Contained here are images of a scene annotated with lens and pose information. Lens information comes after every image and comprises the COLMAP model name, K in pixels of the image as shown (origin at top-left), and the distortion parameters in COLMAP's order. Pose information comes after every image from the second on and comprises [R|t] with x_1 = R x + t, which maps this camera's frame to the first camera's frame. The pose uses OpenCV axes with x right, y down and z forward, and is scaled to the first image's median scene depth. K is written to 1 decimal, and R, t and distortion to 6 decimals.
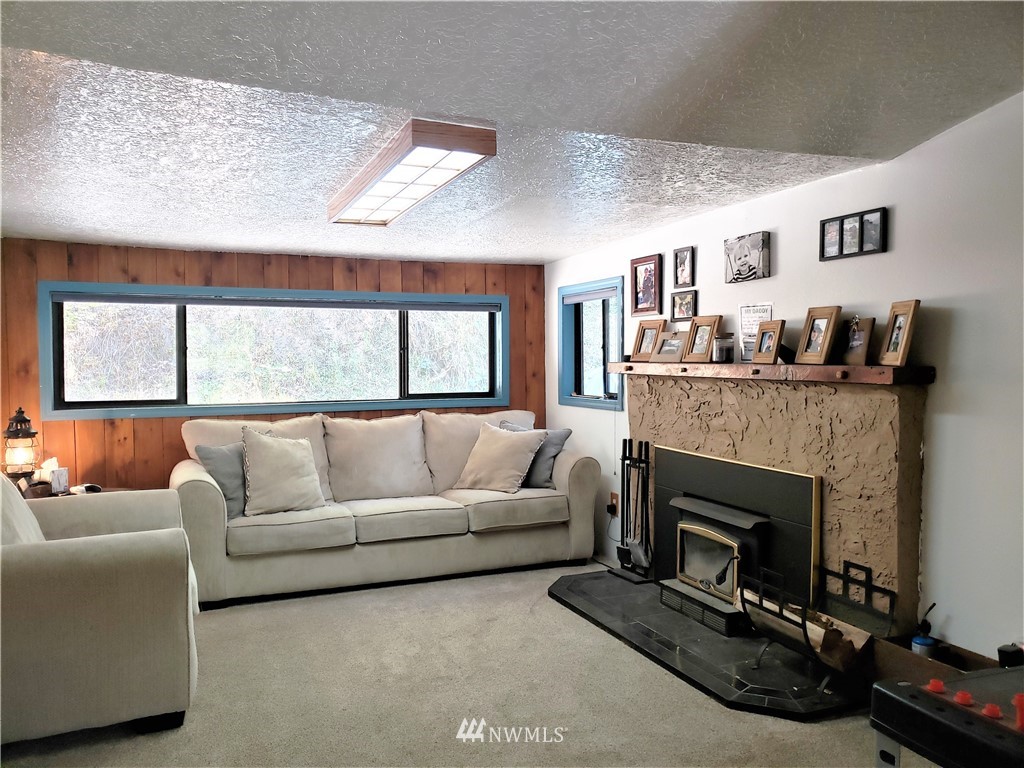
lens RADIAL K [[796.5, 0, 506.6], [0, 796.5, 375.1], [0, 0, 1]] dist [0.012445, 0.010762]
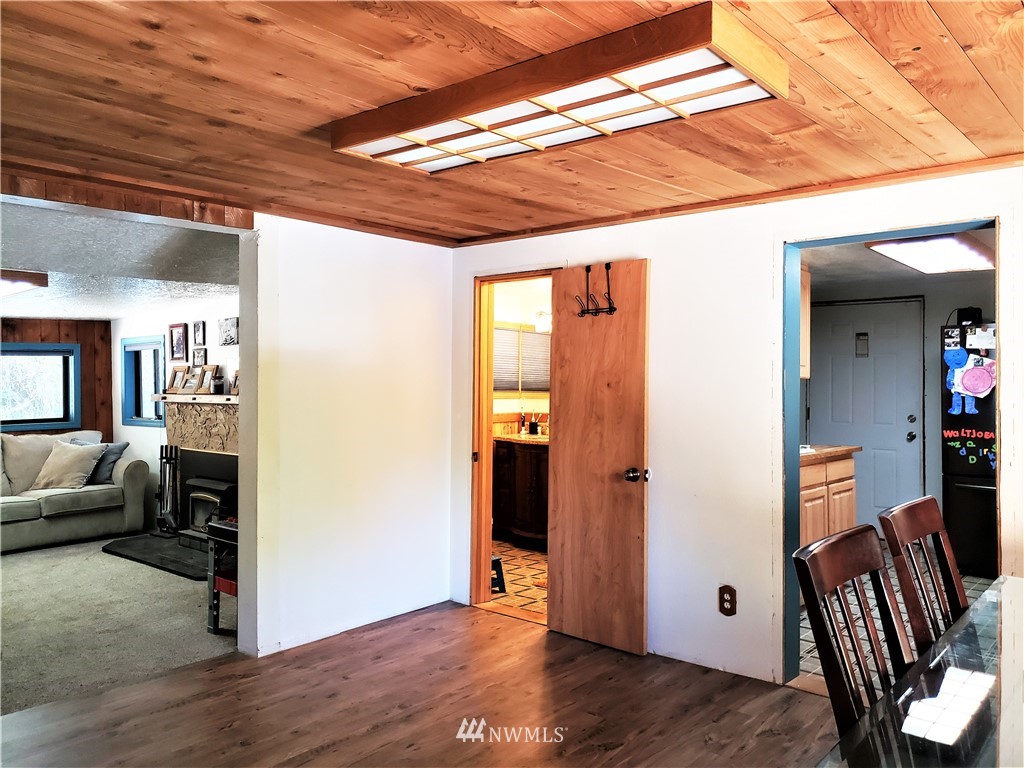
lens RADIAL K [[796.5, 0, 513.4], [0, 796.5, 369.4], [0, 0, 1]] dist [0.012445, 0.010762]
pose [[0.896580, -0.008143, 0.442806, 0.079459], [0.022837, 0.999351, -0.027862, -0.005678], [-0.442292, 0.035093, 0.896184, -0.674857]]
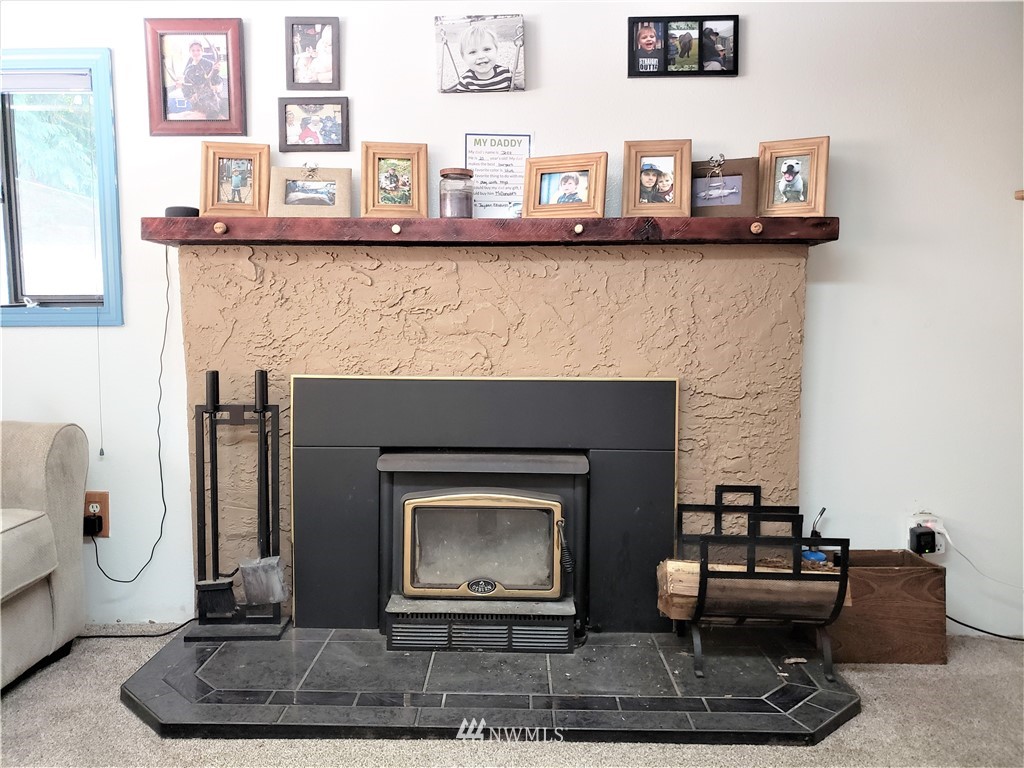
lens RADIAL K [[796.5, 0, 513.6], [0, 796.5, 386.4], [0, 0, 1]] dist [0.012445, 0.010762]
pose [[0.417326, -0.061949, 0.906643, -0.237412], [0.022632, 0.998073, 0.057778, 0.067366], [-0.908475, -0.003593, 0.417924, 0.629815]]
